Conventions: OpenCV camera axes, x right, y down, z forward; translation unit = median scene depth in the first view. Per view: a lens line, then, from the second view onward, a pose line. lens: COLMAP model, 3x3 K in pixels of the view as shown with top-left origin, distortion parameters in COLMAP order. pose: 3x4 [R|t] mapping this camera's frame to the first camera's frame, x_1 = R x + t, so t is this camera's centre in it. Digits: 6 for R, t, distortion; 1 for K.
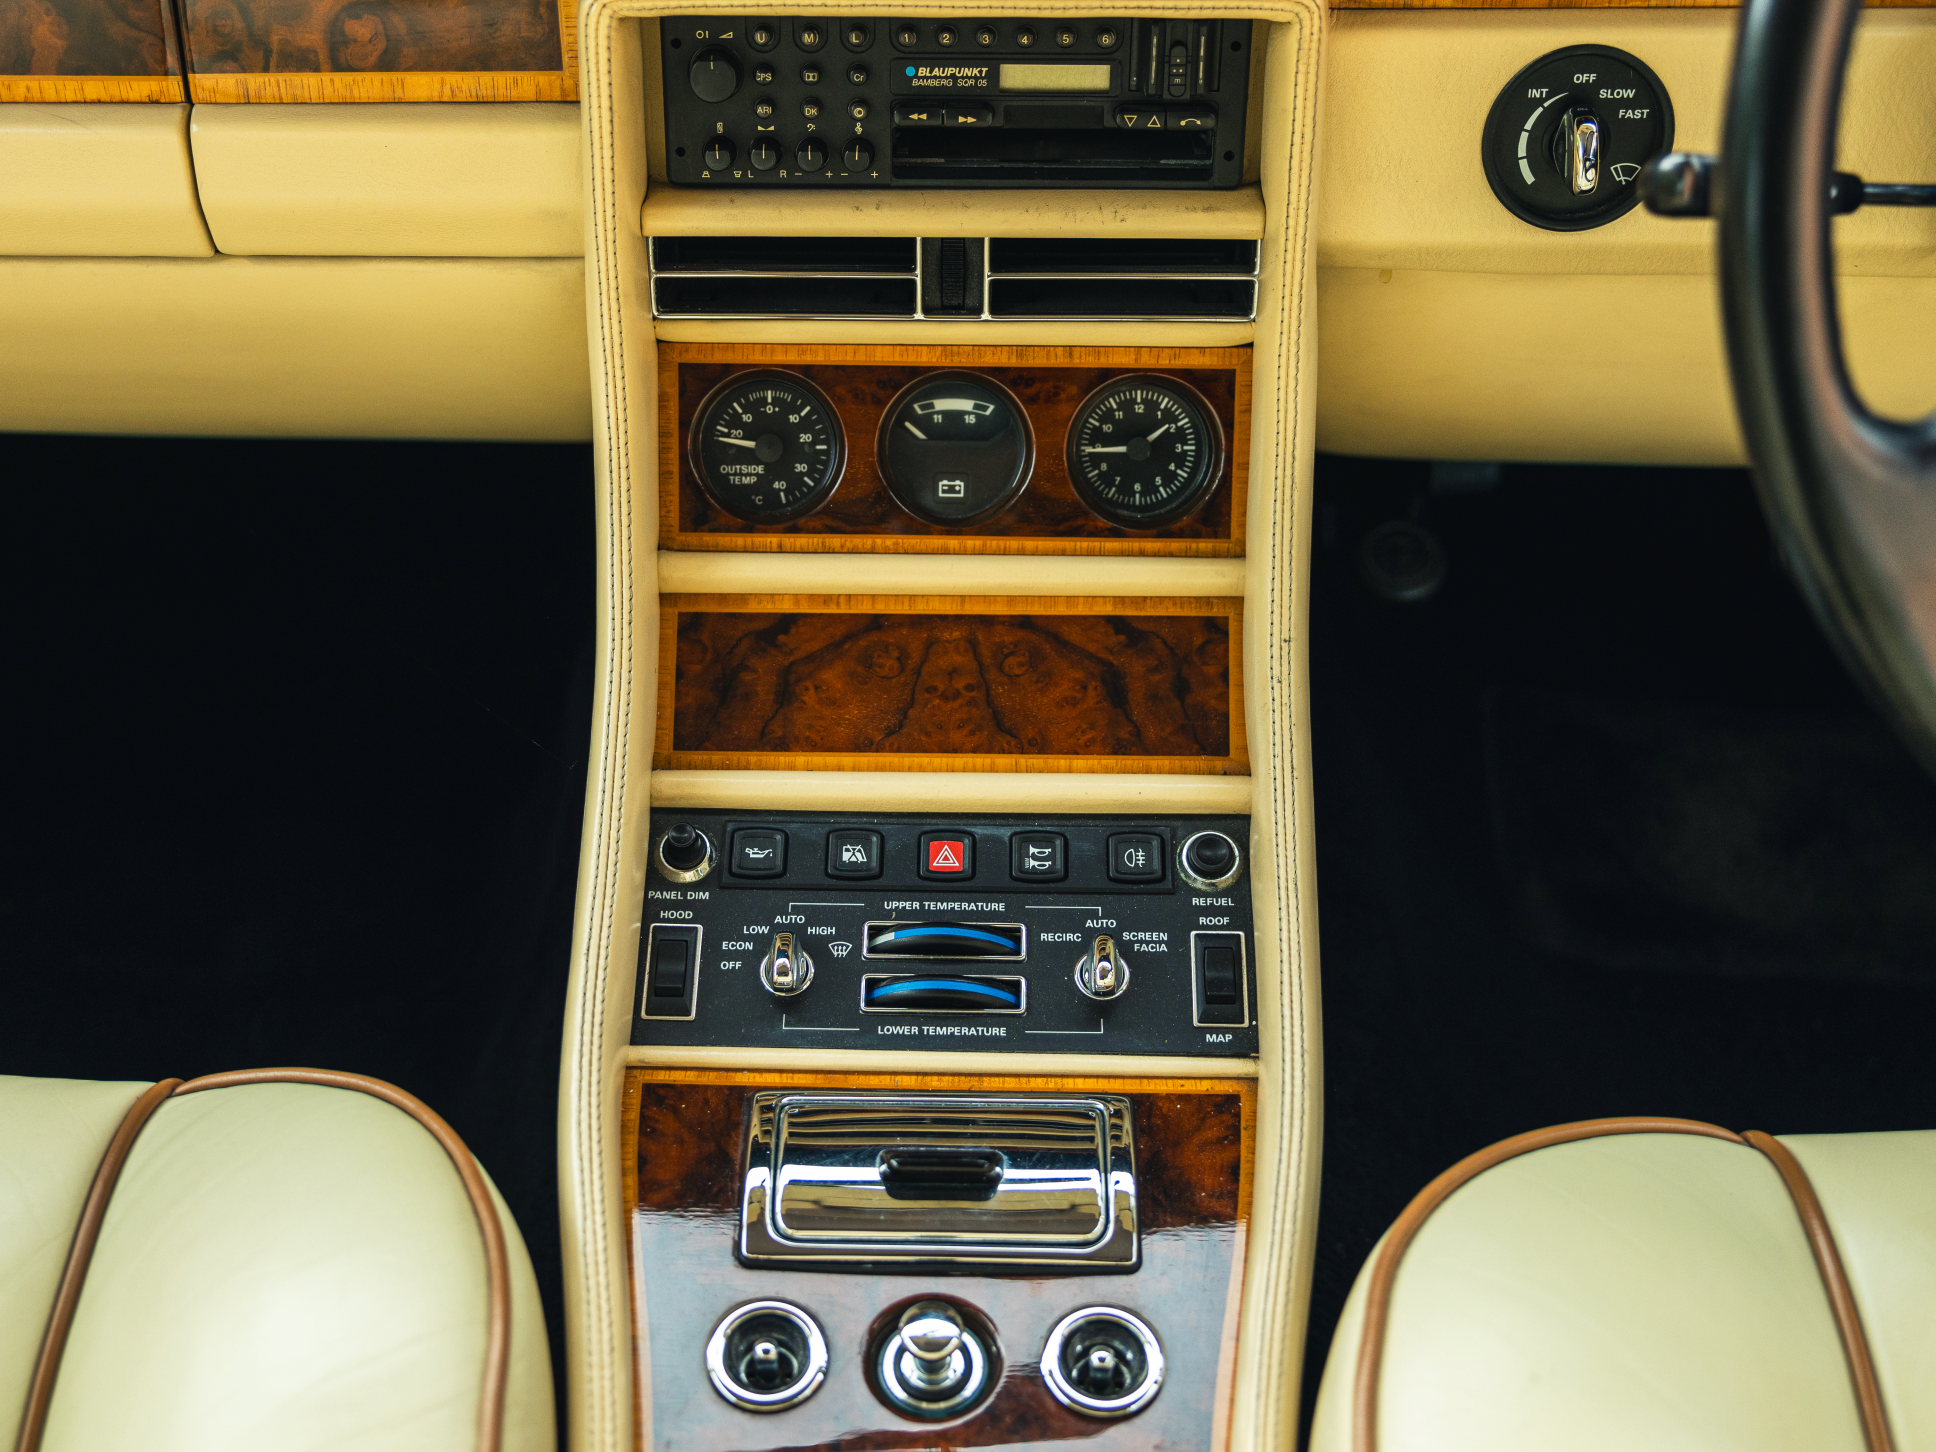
lens RADIAL K [[2415.9, 0, 879.0], [0, 2415.9, 721.4], [0, 0, 1]] dist [-0.001084, 0.014998]
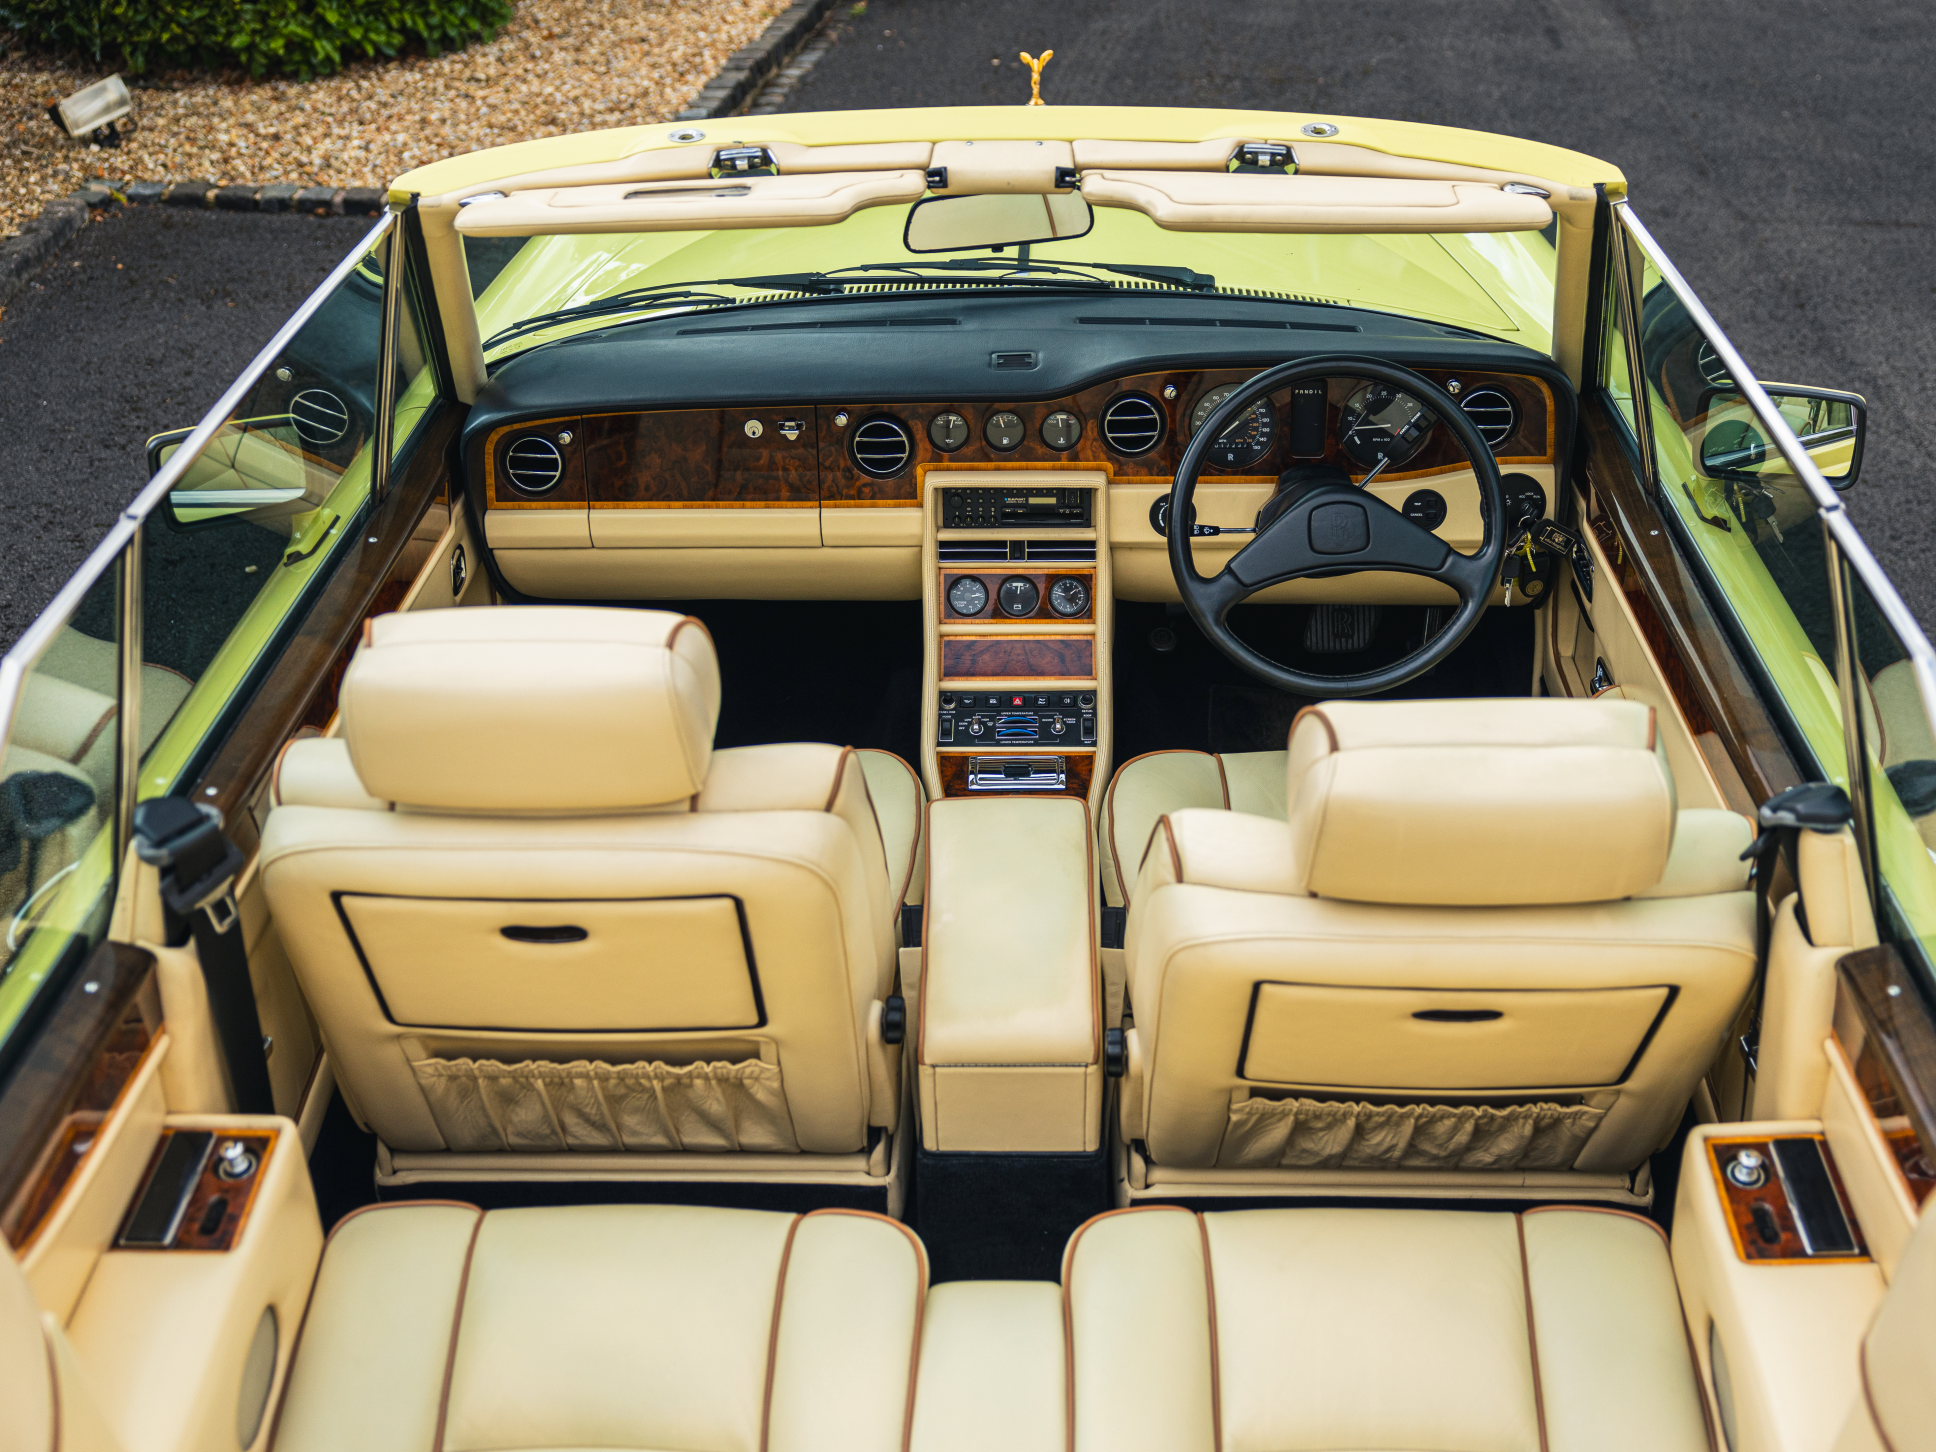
lens RADIAL K [[3019.3, 0, 968.0], [0, 3019.3, 726.0], [0, 0, 1]] dist [0.075932, -0.039022]
pose [[0.999782, -0.010209, 0.018223, -0.135969], [0.012287, 0.992955, -0.117850, 0.649005], [-0.016892, 0.118048, 0.992864, -3.681041]]
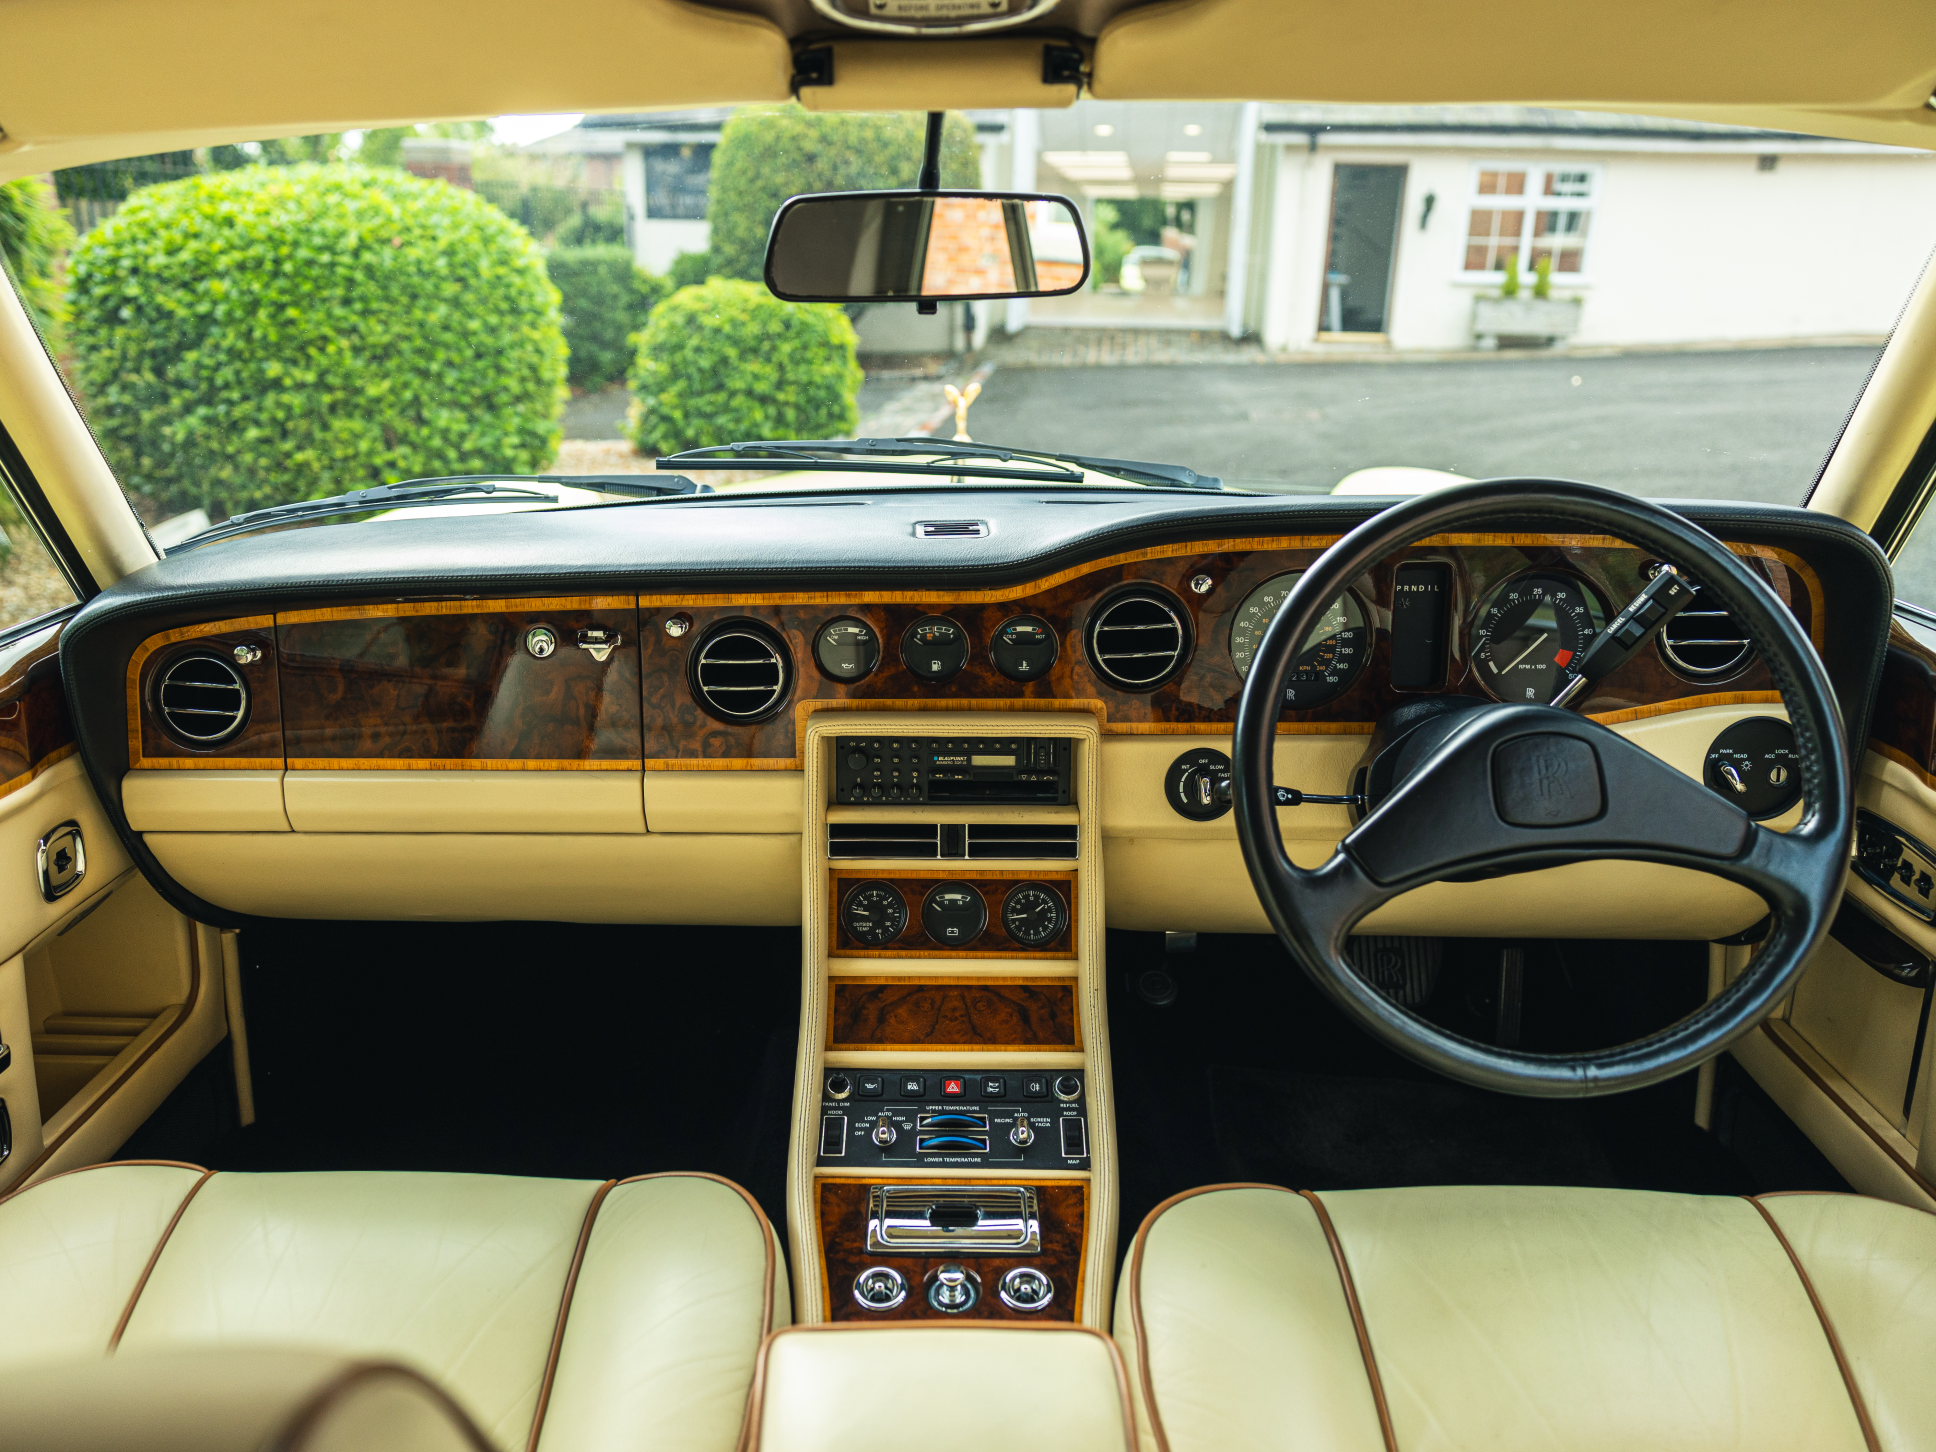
lens RADIAL K [[1499.7, 0, 904.1], [0, 1499.7, 719.5], [0, 0, 1]] dist [-0.009247, -0.005824]
pose [[0.999837, 0.004226, 0.017557, -0.044918], [0.001658, 0.946647, -0.322269, 0.183723], [-0.017982, 0.322246, 0.946485, -0.458275]]
